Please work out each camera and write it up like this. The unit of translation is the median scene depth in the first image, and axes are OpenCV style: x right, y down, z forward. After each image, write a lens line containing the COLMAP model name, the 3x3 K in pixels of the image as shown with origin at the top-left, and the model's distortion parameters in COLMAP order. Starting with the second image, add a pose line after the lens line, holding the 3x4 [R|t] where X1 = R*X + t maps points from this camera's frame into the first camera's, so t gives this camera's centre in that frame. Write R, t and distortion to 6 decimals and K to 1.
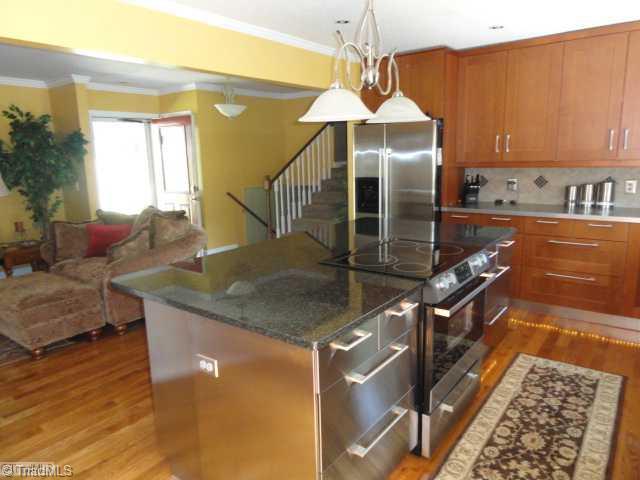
lens RADIAL K [[444.7, 0, 320.0], [0, 444.7, 240.0], [0, 0, 1]] dist [-0.001918, -0.000956]
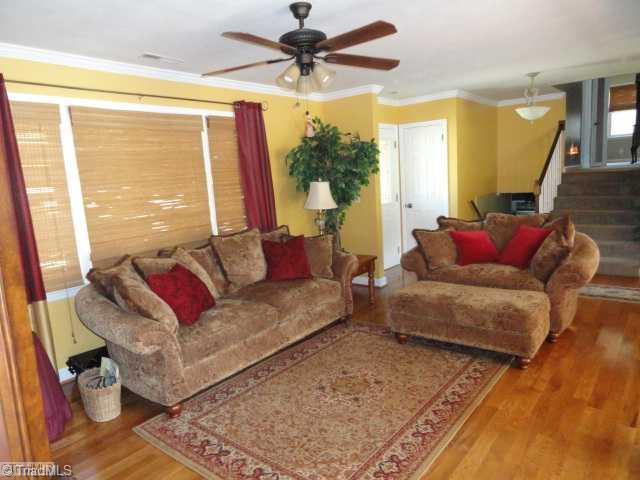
lens RADIAL K [[444.7, 0, 320.0], [0, 444.7, 240.0], [0, 0, 1]] dist [-0.001918, -0.000956]
pose [[0.998819, -0.031472, -0.037003, -0.642056], [0.029984, 0.998745, -0.040119, 0.011504], [0.038219, 0.038962, 0.998510, 0.013925]]
